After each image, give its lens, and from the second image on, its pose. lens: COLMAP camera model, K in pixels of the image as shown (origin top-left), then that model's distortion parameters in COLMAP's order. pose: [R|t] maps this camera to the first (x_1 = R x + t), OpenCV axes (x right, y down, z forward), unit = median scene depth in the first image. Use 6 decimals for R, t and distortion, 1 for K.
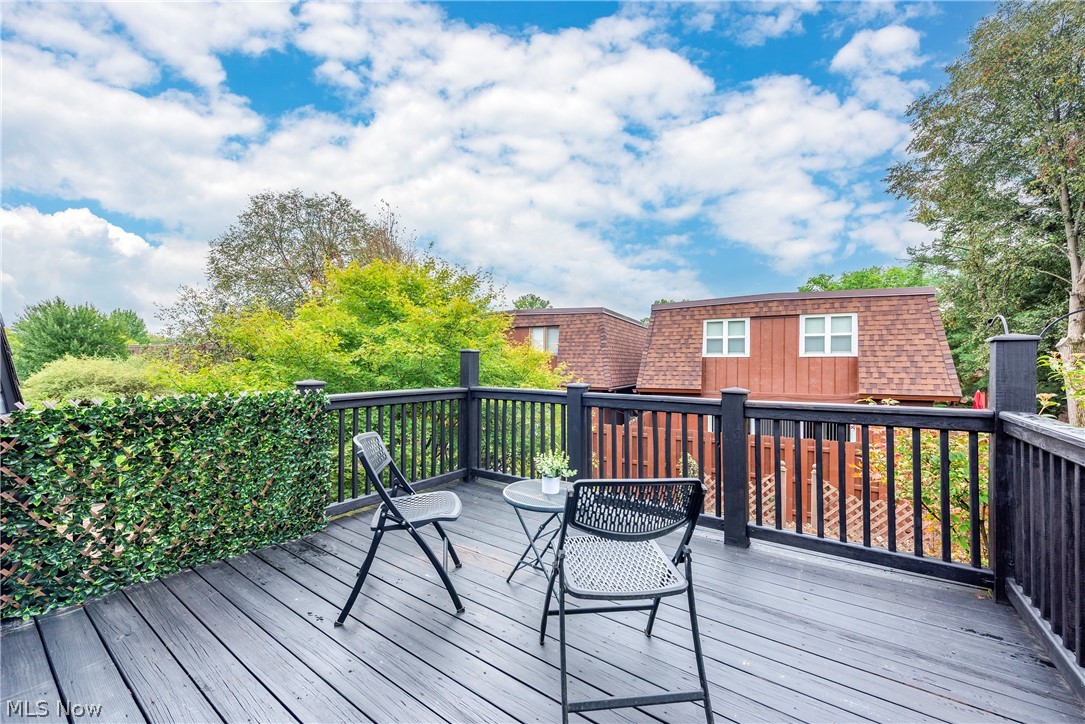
lens RADIAL K [[434.7, 0, 535.3], [0, 434.7, 360.3], [0, 0, 1]] dist [0.006687, -0.002548]
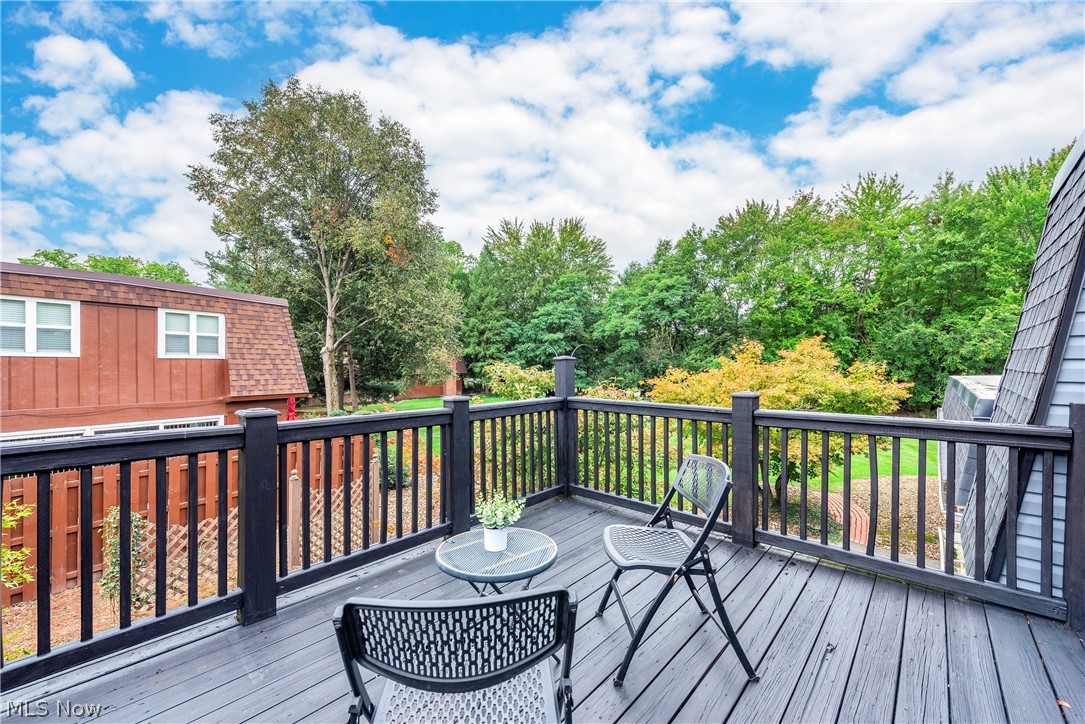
lens RADIAL K [[434.7, 0, 549.8], [0, 434.7, 368.1], [0, 0, 1]] dist [0.006687, -0.002548]
pose [[0.111194, -0.004037, 0.993791, -0.150212], [-0.009873, 0.999938, 0.005167, -0.000249], [-0.993750, -0.010386, 0.111147, 0.169214]]
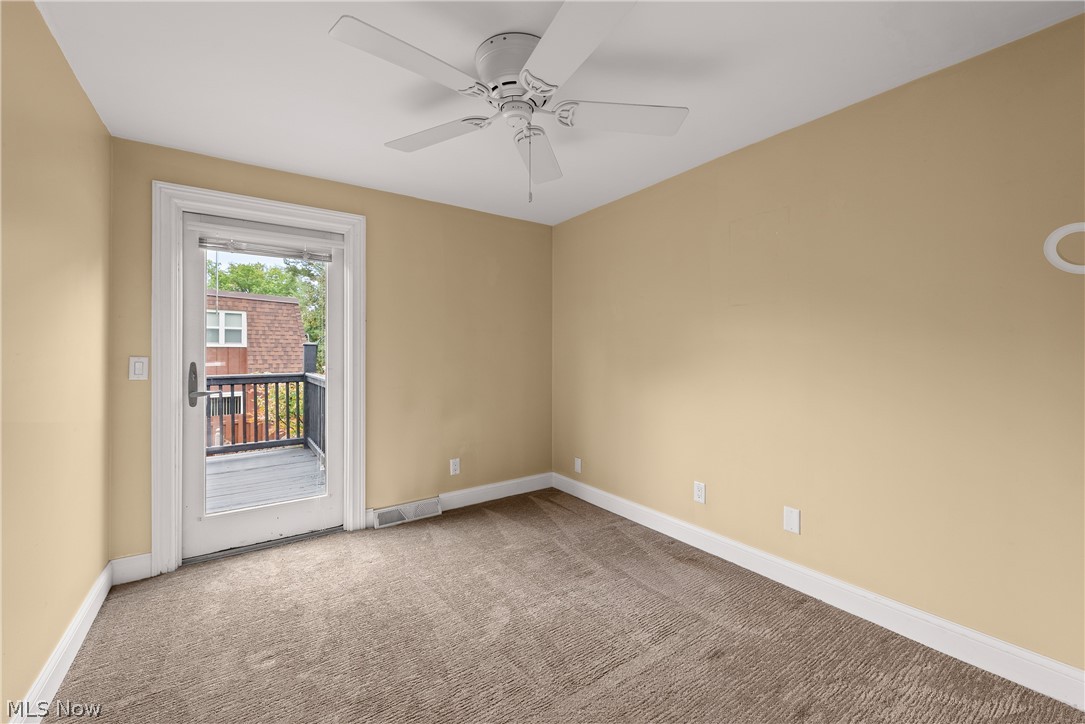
lens RADIAL K [[434.7, 0, 533.7], [0, 434.7, 356.9], [0, 0, 1]] dist [0.006687, -0.002548]
pose [[0.340602, -0.011927, 0.940132, -0.146809], [-0.005041, 0.999882, 0.014511, -0.003285], [-0.940194, -0.009682, 0.340502, -0.188638]]
